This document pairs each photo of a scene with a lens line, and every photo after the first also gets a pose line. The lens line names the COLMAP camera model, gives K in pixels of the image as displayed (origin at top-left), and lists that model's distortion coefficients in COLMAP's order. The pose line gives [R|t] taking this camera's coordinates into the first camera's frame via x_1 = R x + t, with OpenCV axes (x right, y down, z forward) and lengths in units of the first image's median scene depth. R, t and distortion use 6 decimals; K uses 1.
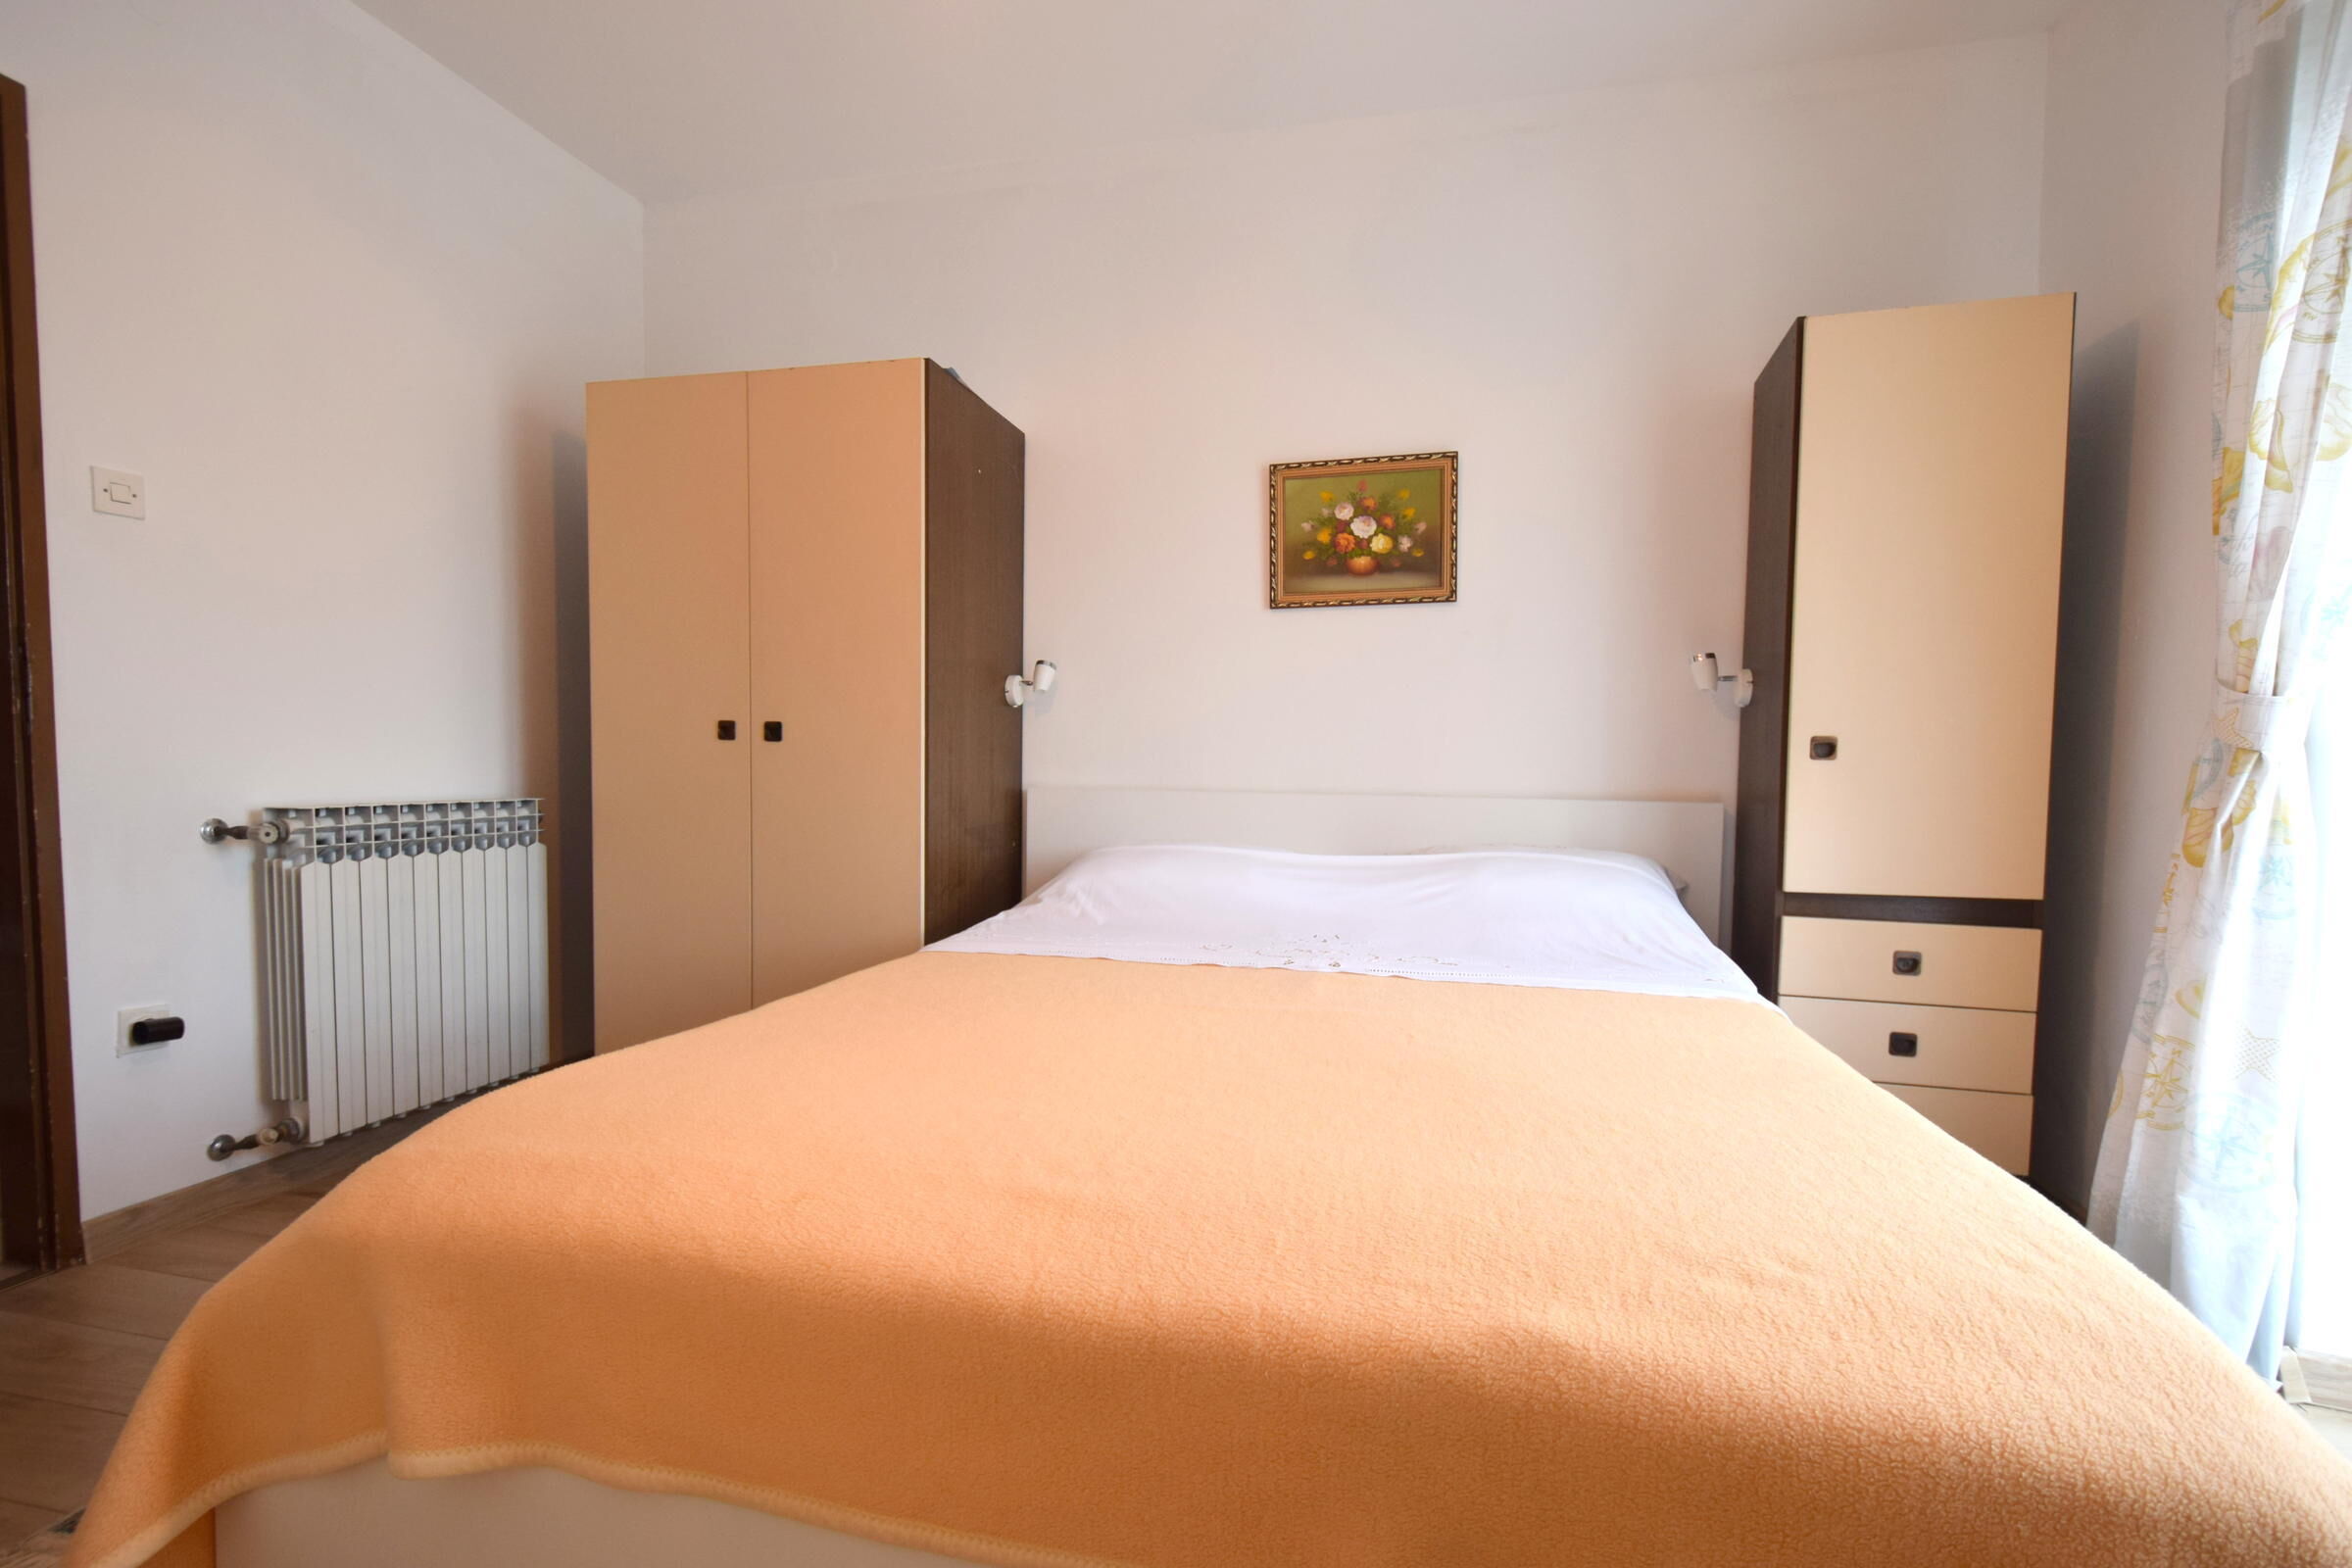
lens RADIAL K [[1049.9, 0, 1125.2], [0, 1049.9, 818.5], [0, 0, 1]] dist [-0.004289, -0.001145]
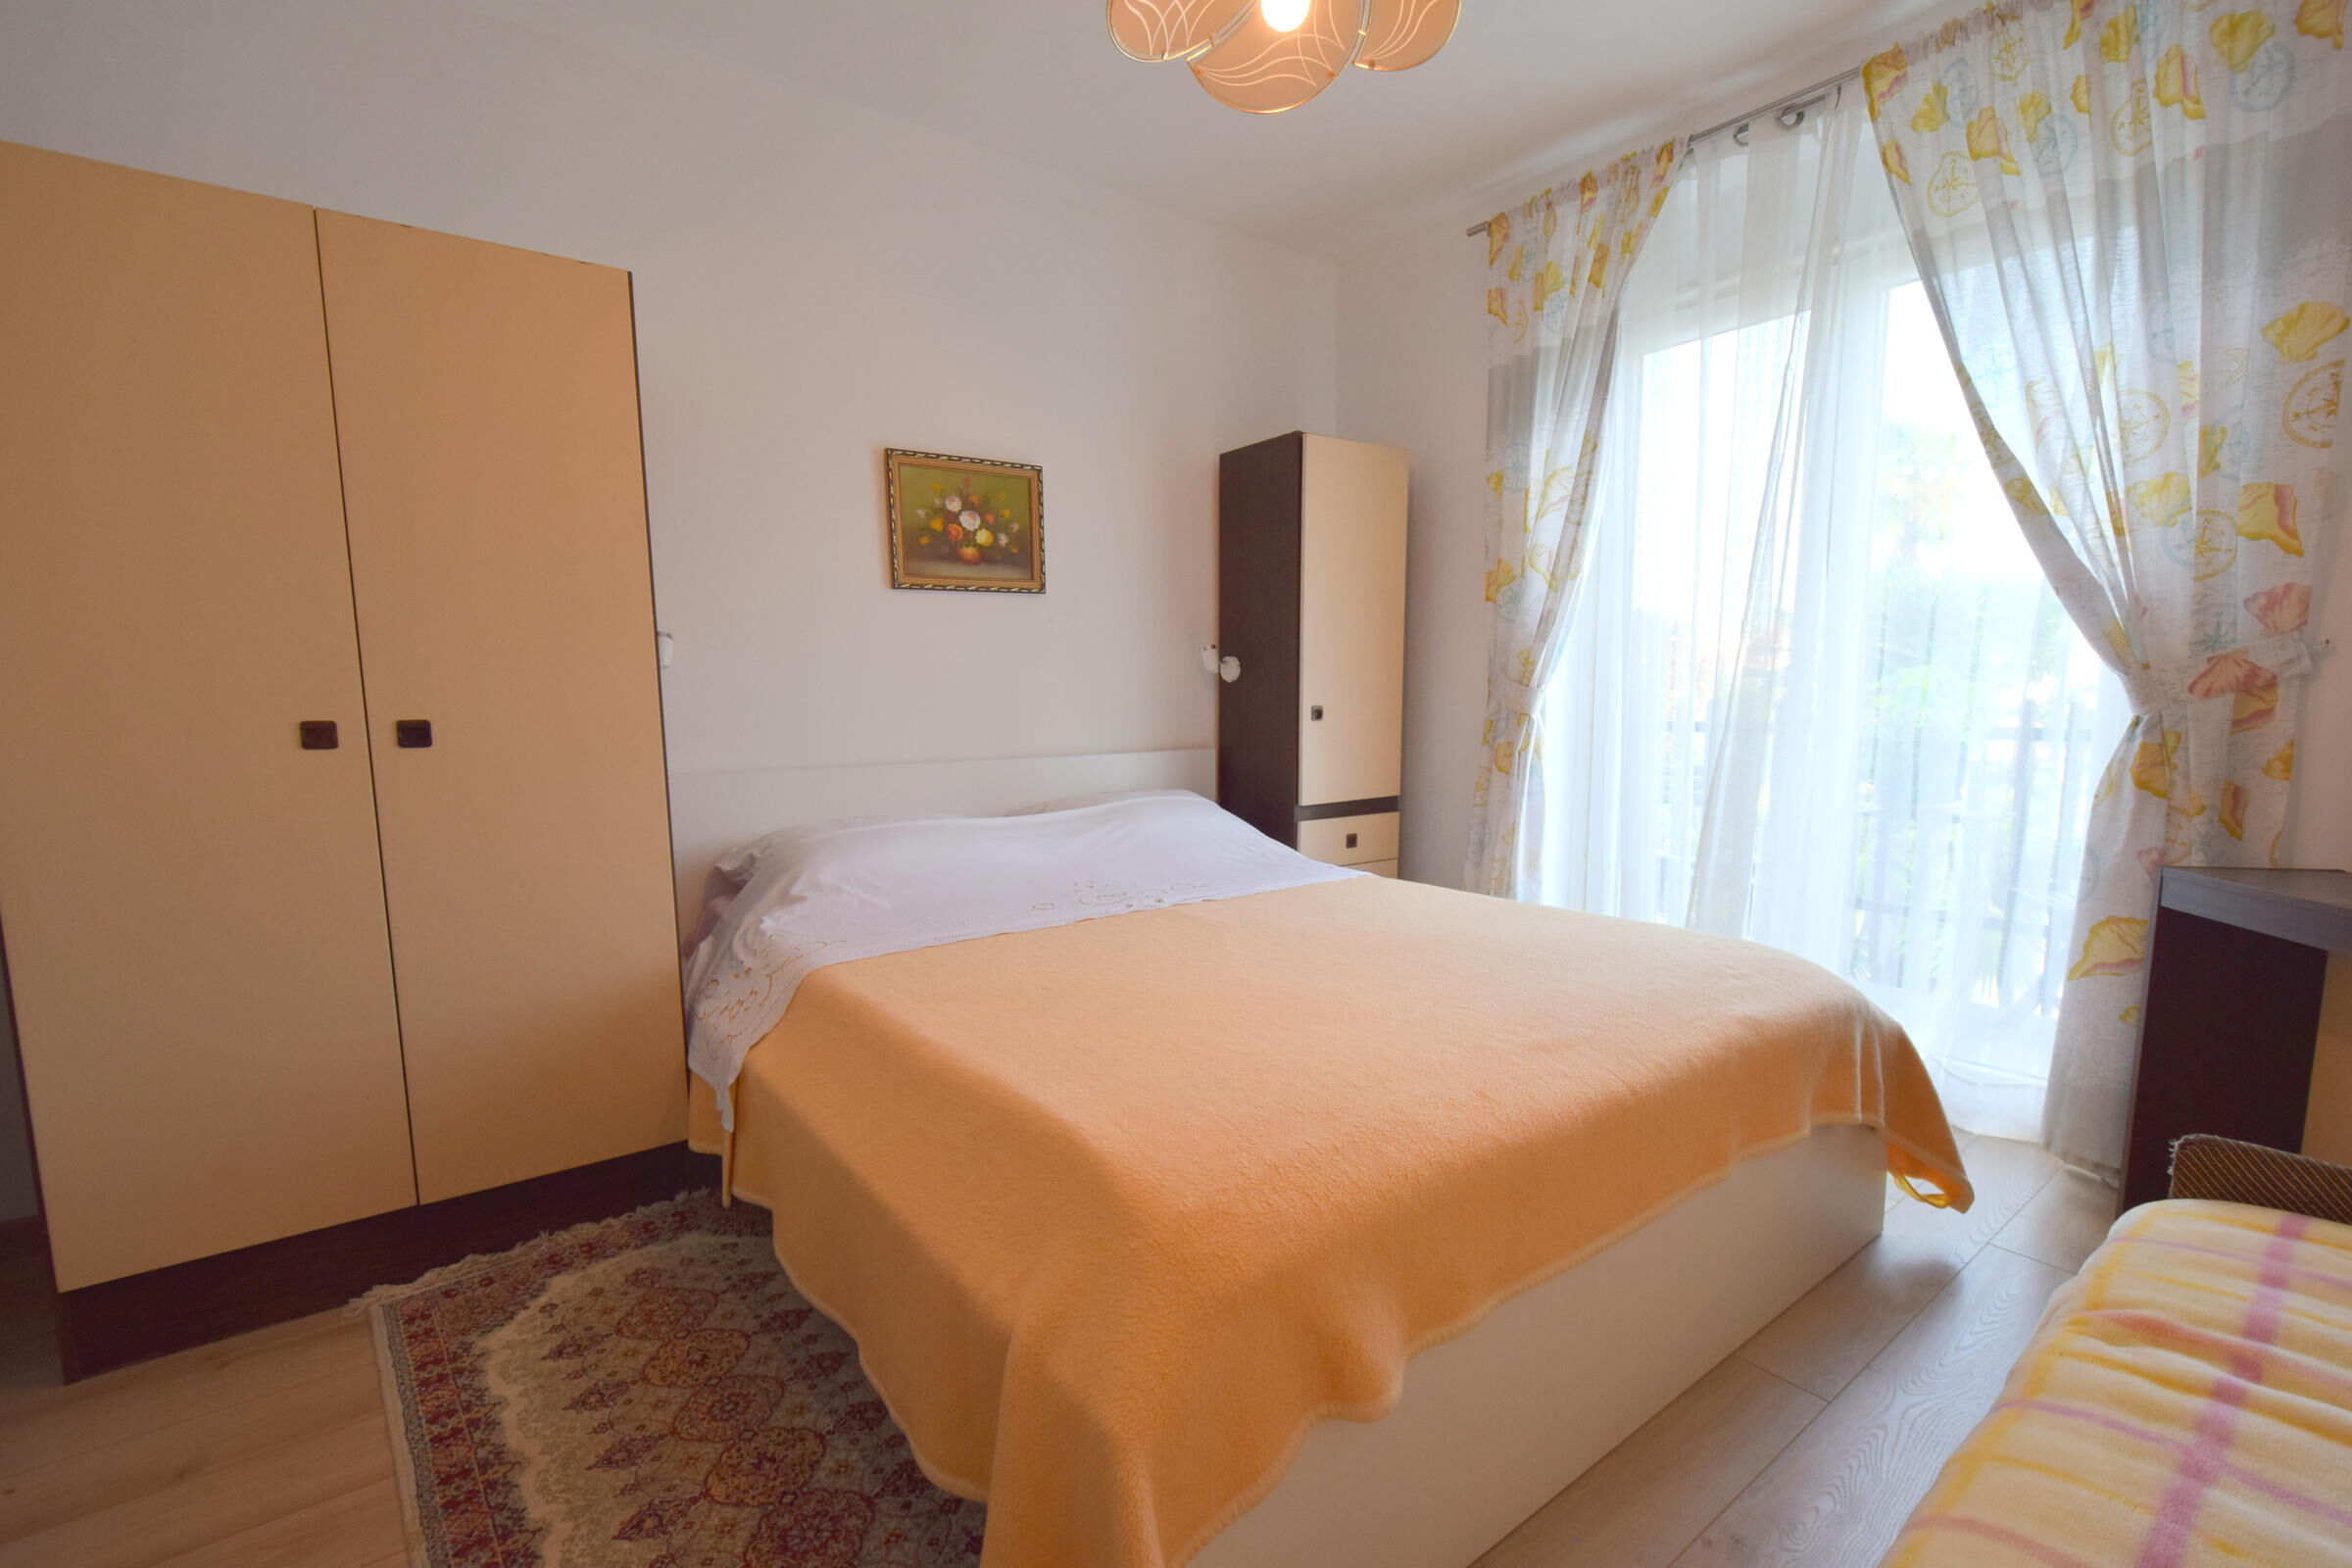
lens RADIAL K [[1049.9, 0, 1125.2], [0, 1049.9, 818.5], [0, 0, 1]] dist [-0.004289, -0.001145]
pose [[0.638567, -0.116338, 0.760722, -0.559721], [0.063846, 0.993108, 0.098284, -0.062441], [-0.766913, -0.014192, 0.641594, 0.153234]]
